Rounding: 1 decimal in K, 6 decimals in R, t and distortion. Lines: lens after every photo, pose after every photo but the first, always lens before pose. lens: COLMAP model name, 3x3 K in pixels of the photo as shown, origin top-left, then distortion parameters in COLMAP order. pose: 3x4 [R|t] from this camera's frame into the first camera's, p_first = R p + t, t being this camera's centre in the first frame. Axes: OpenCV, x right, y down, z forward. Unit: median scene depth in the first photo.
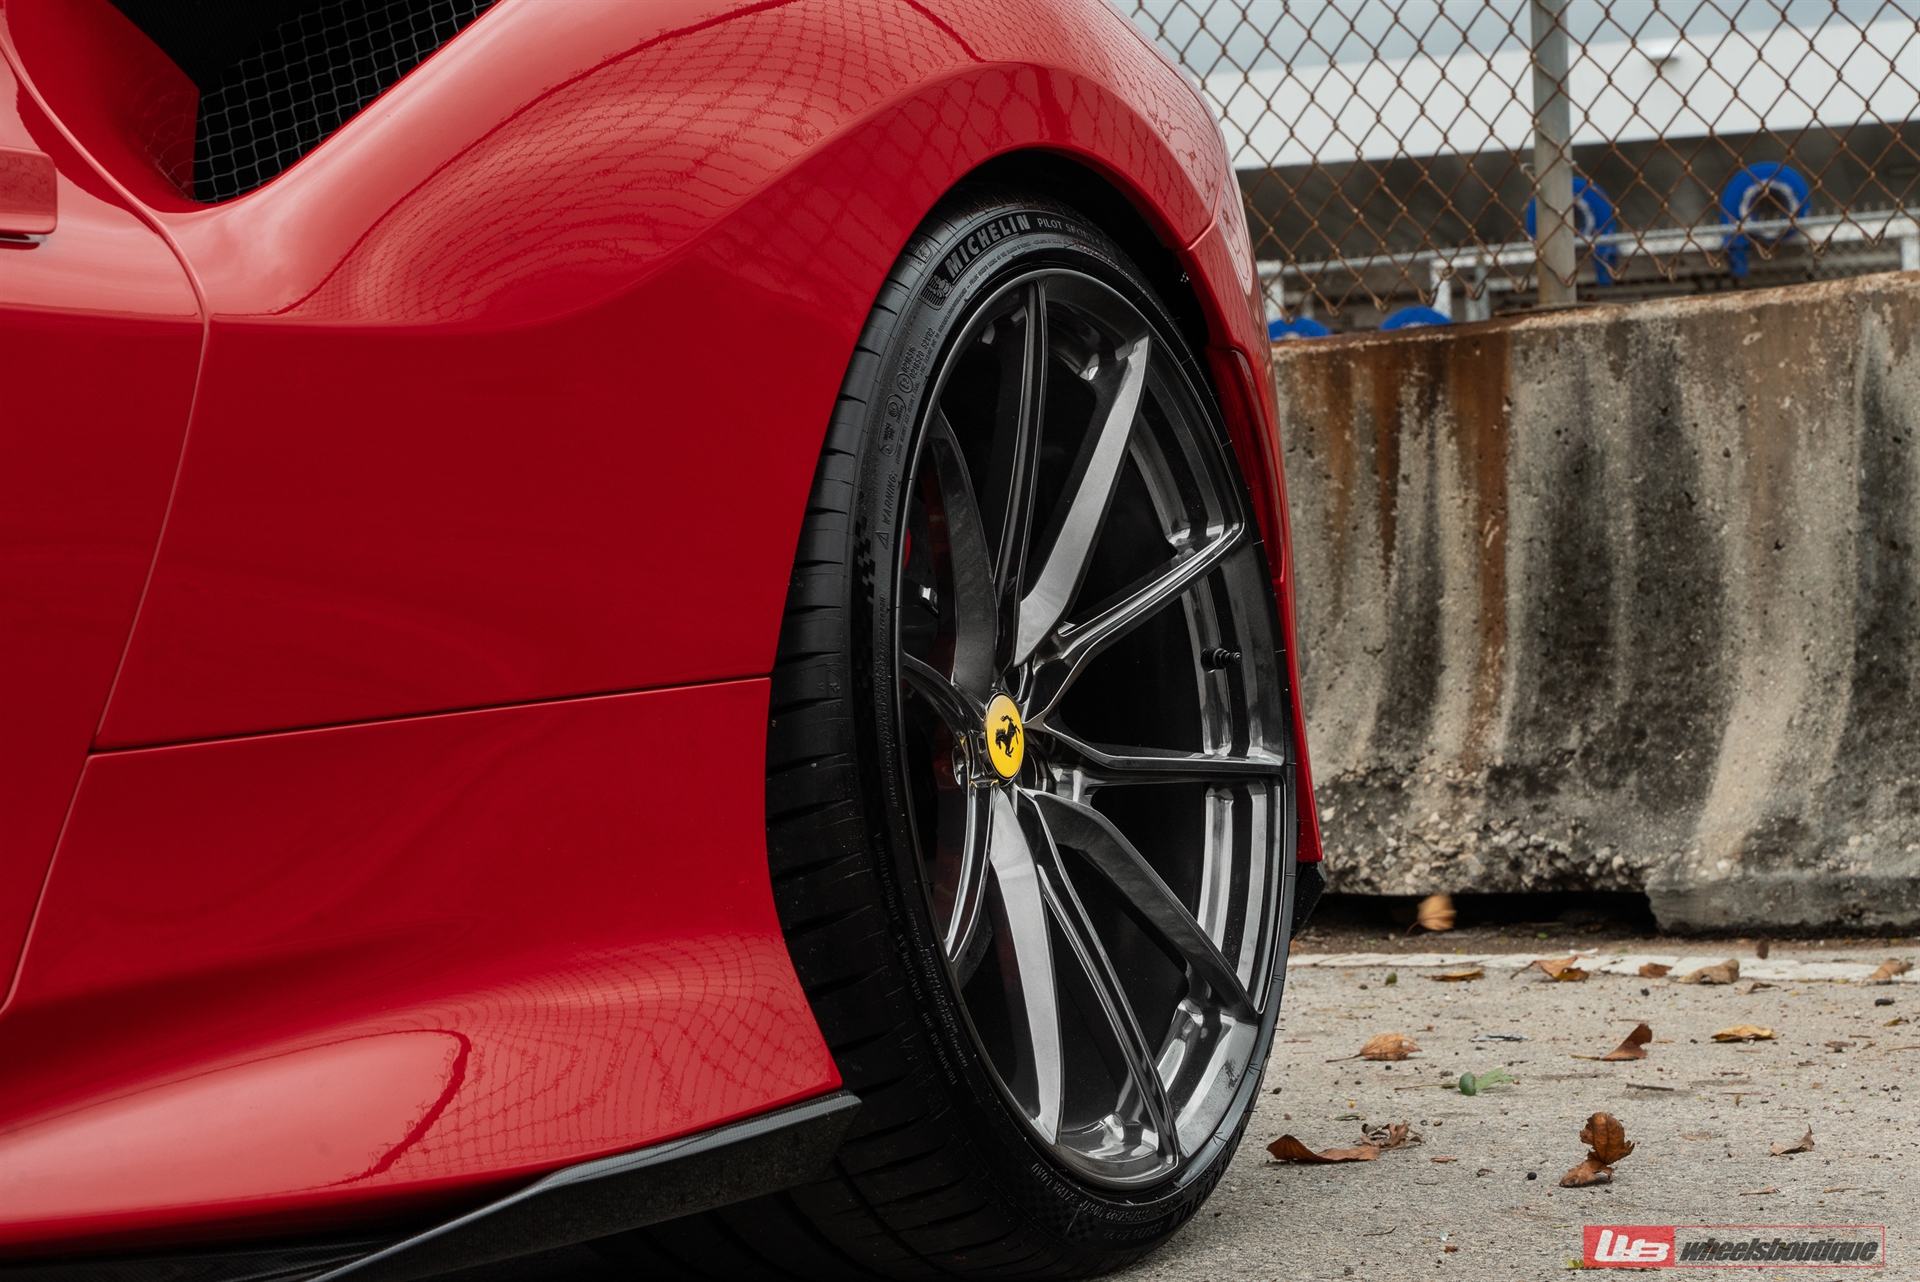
lens RADIAL K [[4515.6, 0, 960.0], [0, 4515.6, 641.0], [0, 0, 1]] dist [0.013262, -0.416903]
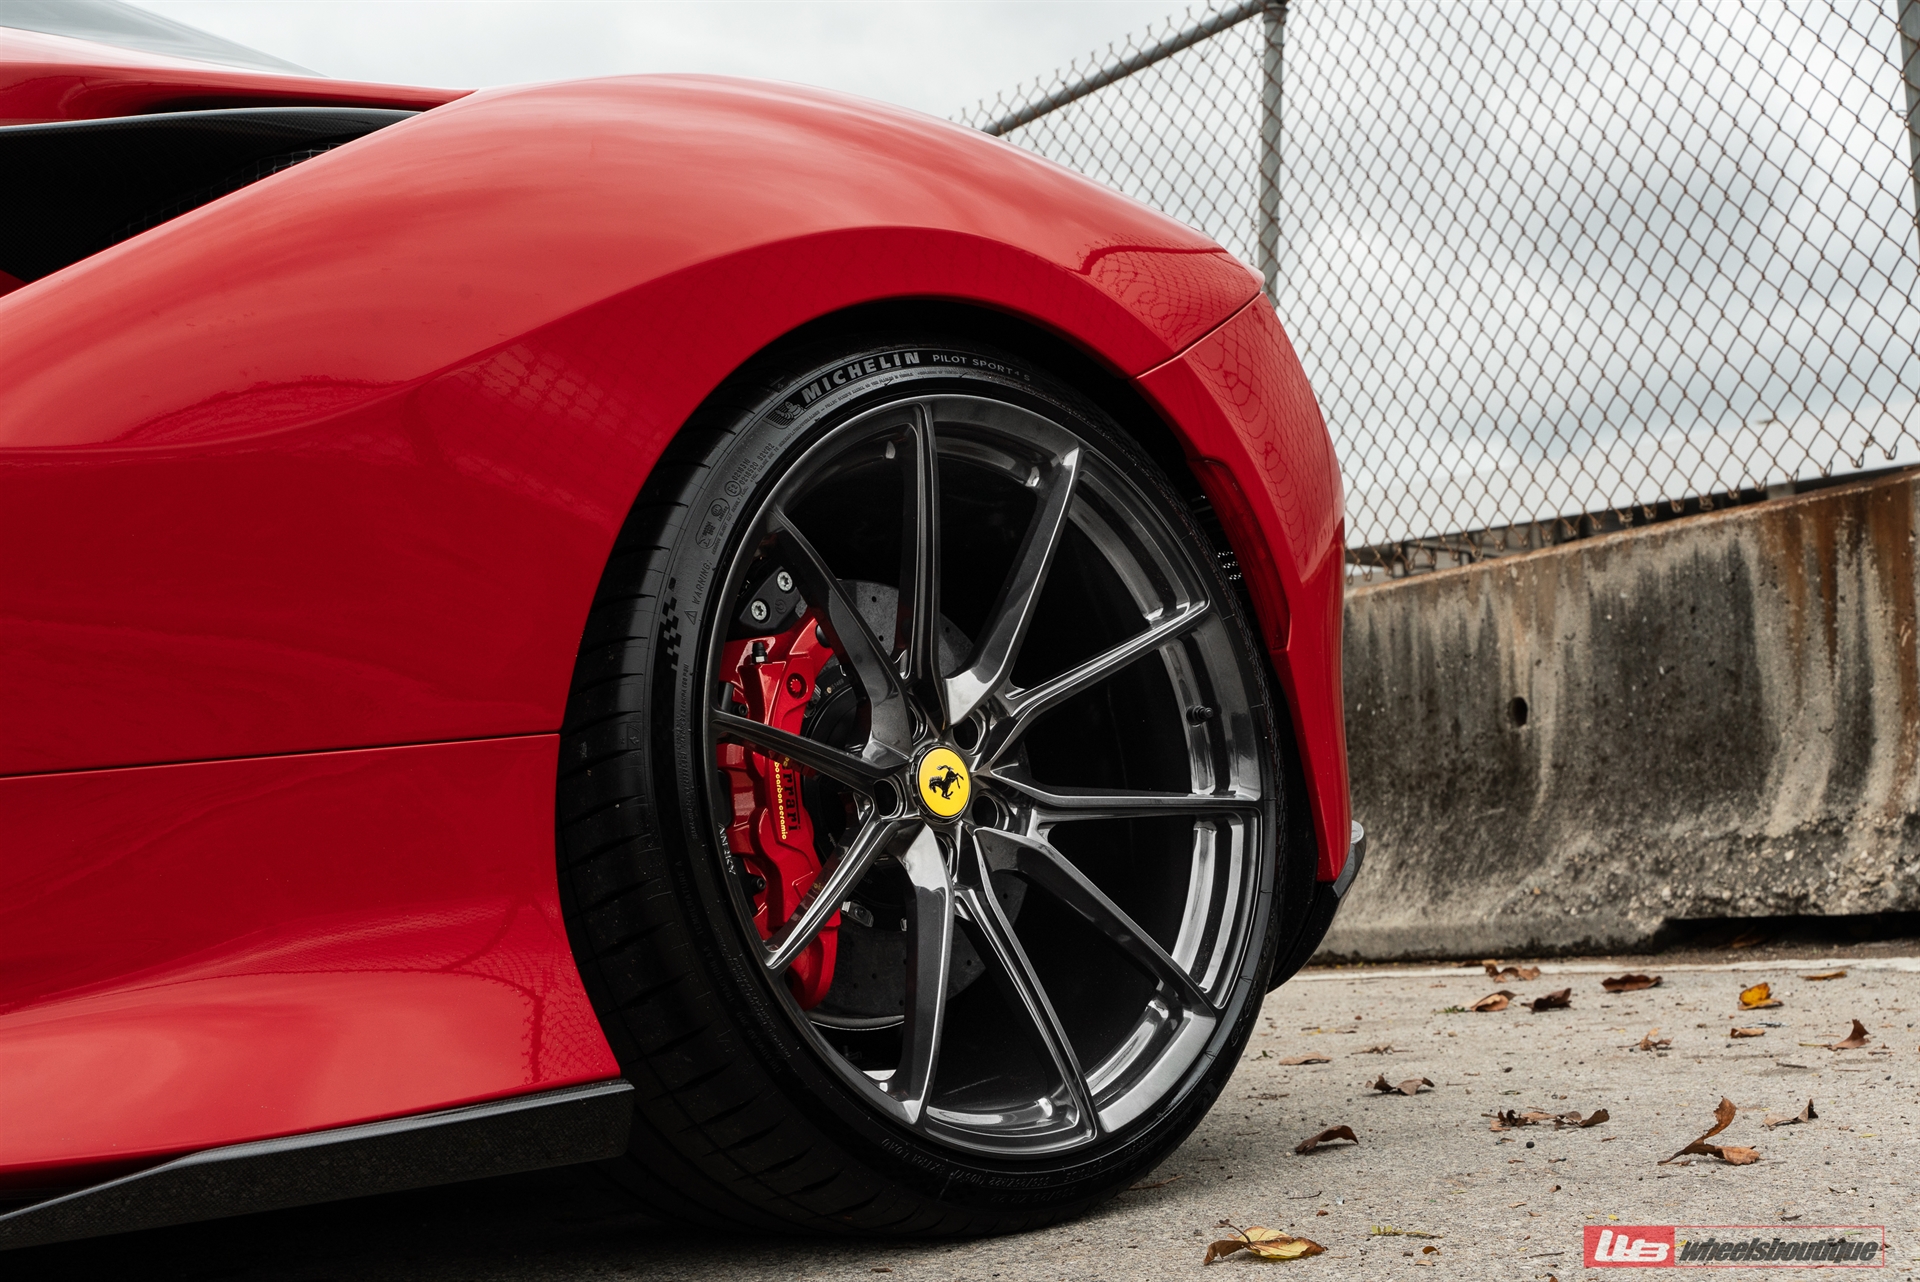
lens RADIAL K [[2751.2, 0, 960.0], [0, 2751.2, 641.0], [0, 0, 1]] dist [0.010842, 0.015374]
pose [[0.933724, -0.062930, -0.352420, 0.143507], [0.043868, 0.997123, -0.061824, 0.015111], [0.355297, 0.042267, 0.933798, 0.159796]]
